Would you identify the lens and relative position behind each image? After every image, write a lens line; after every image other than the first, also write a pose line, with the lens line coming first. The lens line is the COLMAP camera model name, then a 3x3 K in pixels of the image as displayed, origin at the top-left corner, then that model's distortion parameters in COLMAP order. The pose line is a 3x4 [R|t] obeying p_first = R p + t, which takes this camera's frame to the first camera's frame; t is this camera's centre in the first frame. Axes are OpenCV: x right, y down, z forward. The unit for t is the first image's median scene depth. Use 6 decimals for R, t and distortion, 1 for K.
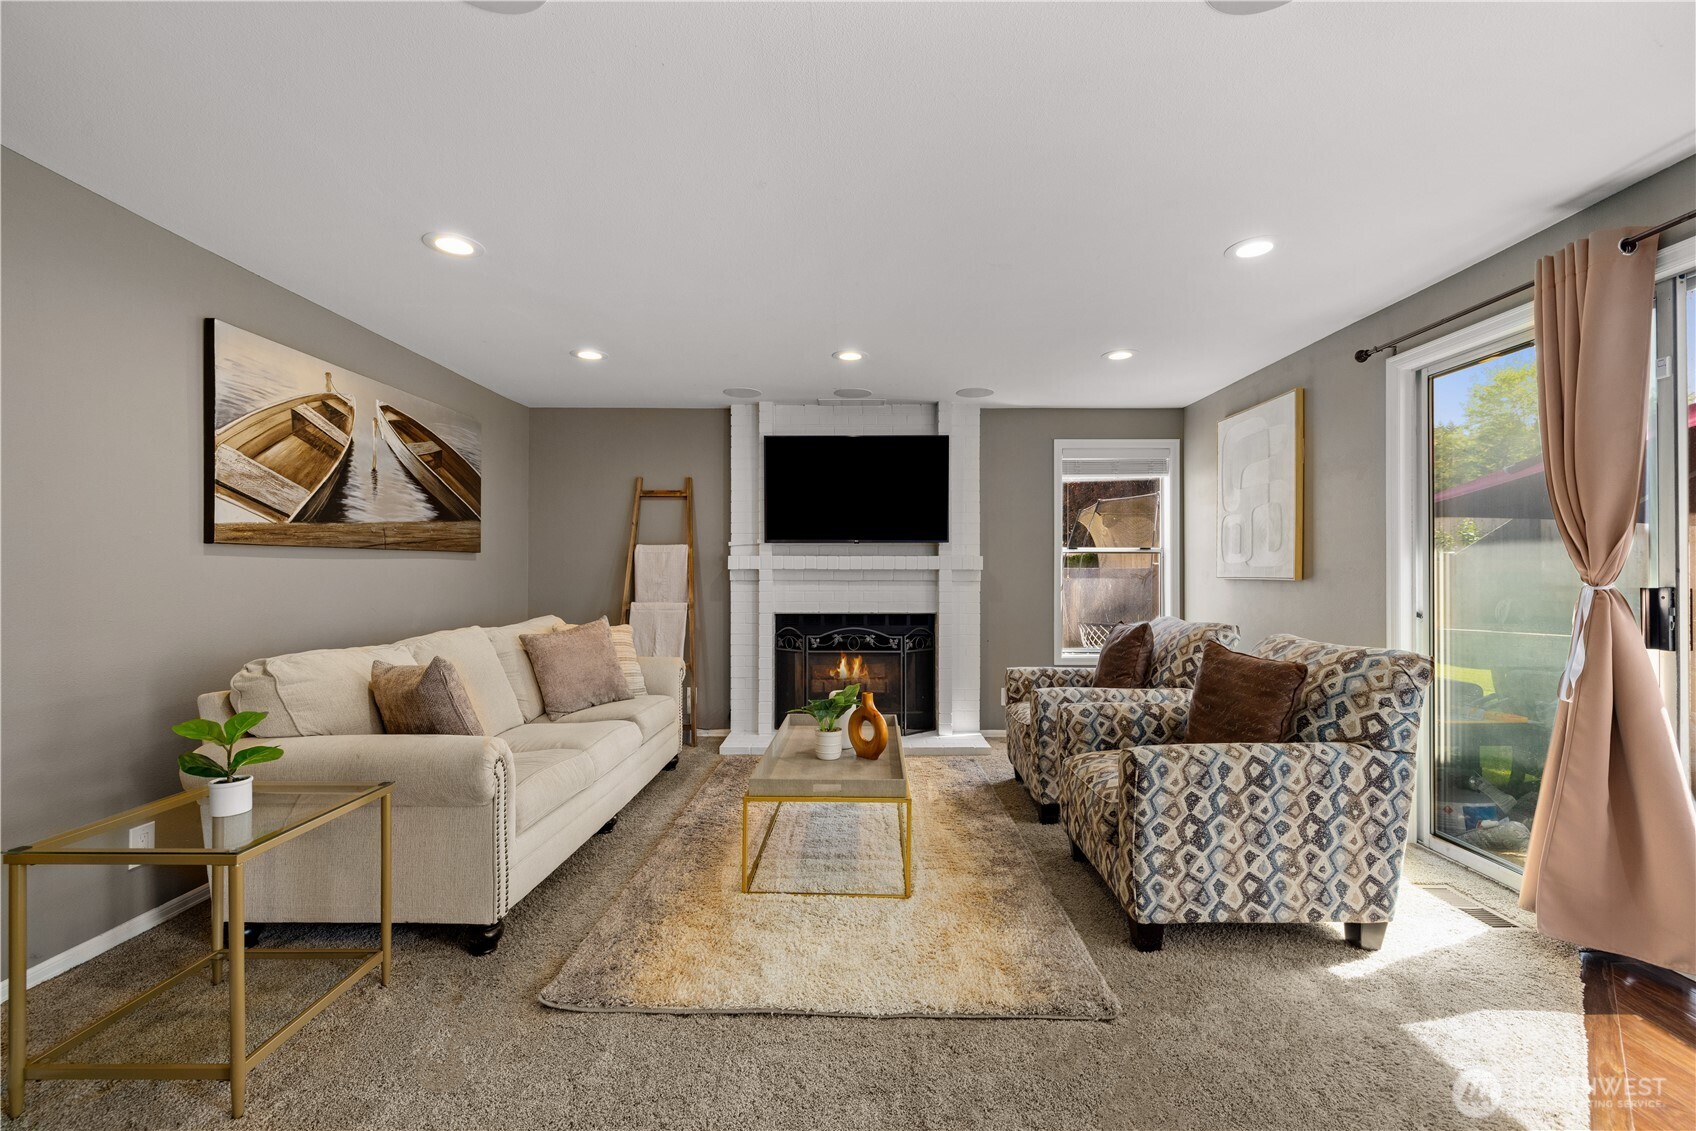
lens RADIAL K [[707.8, 0, 848.0], [0, 707.8, 565.5], [0, 0, 1]] dist [0.000991, 0.000160]
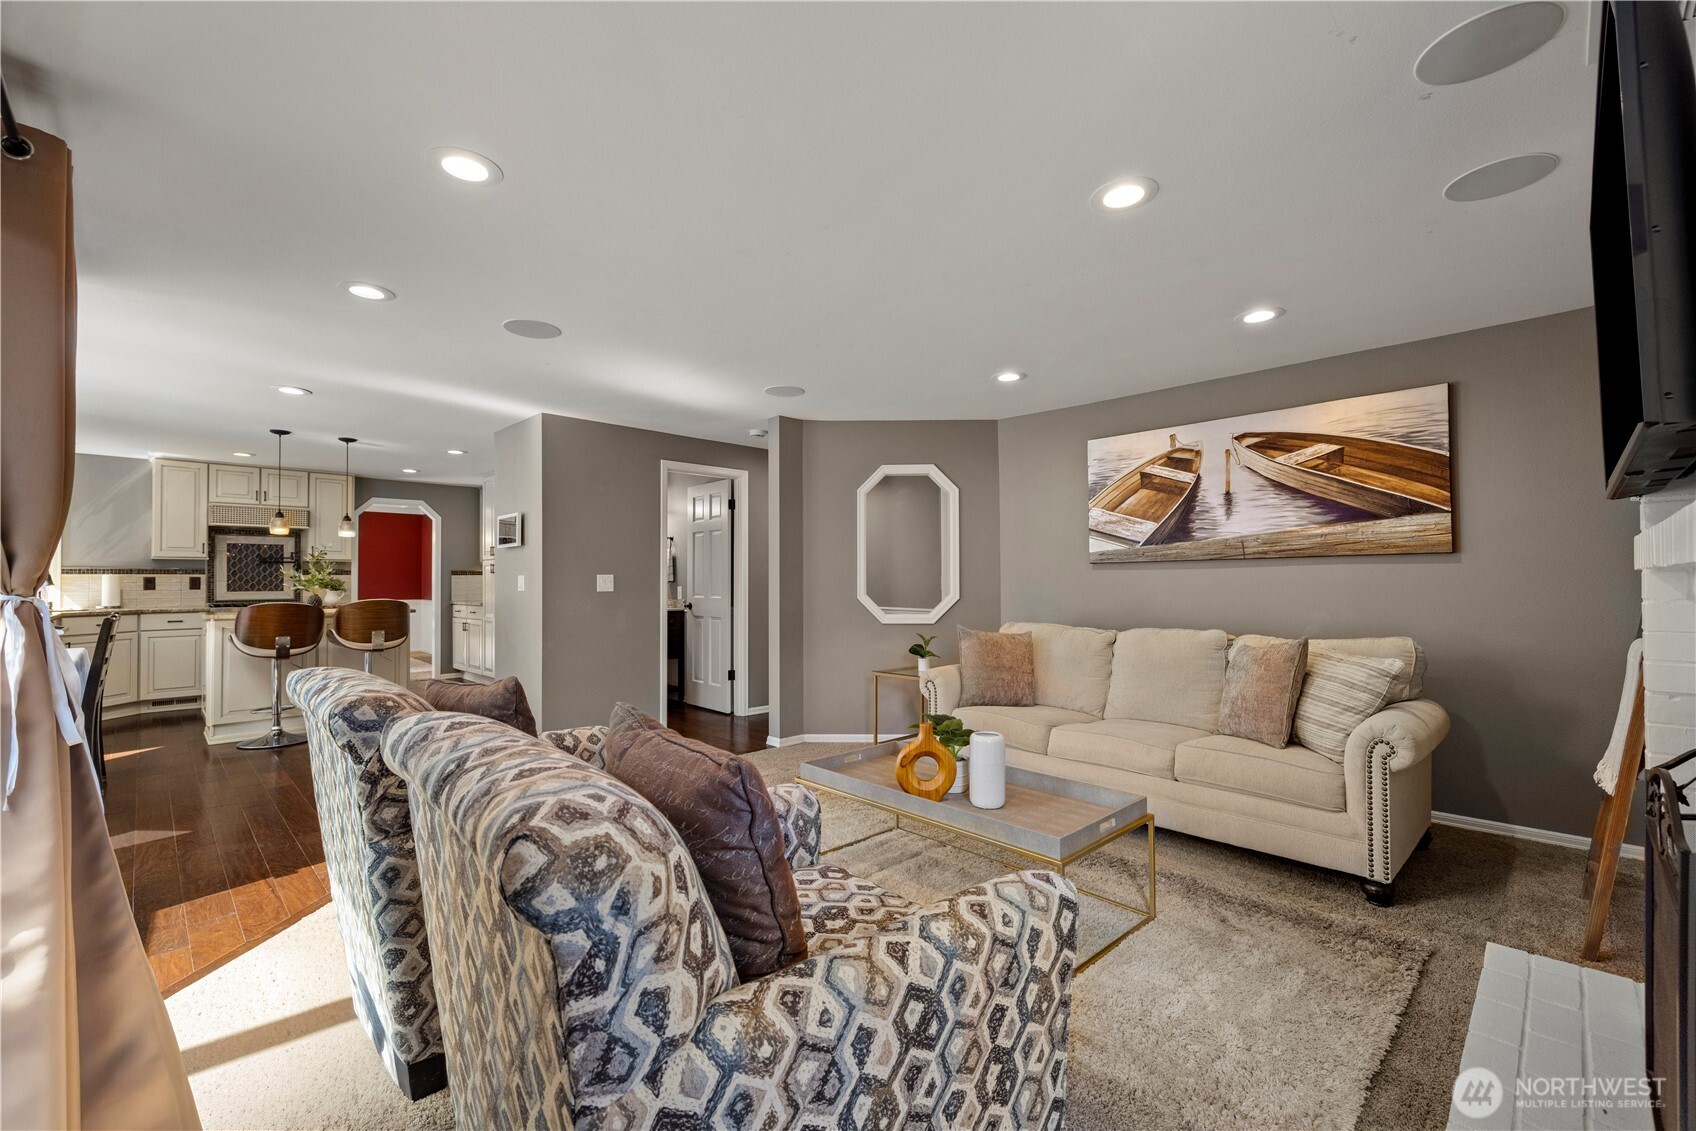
lens RADIAL K [[702.8, 0, 850.2], [0, 702.8, 585.7], [0, 0, 1]] dist [-0.002515, -0.000079]
pose [[-0.704339, 0.006671, -0.709833, 0.673814], [0.007212, 0.999971, 0.002241, 0.014278], [0.709827, -0.003541, -0.704367, 1.504975]]
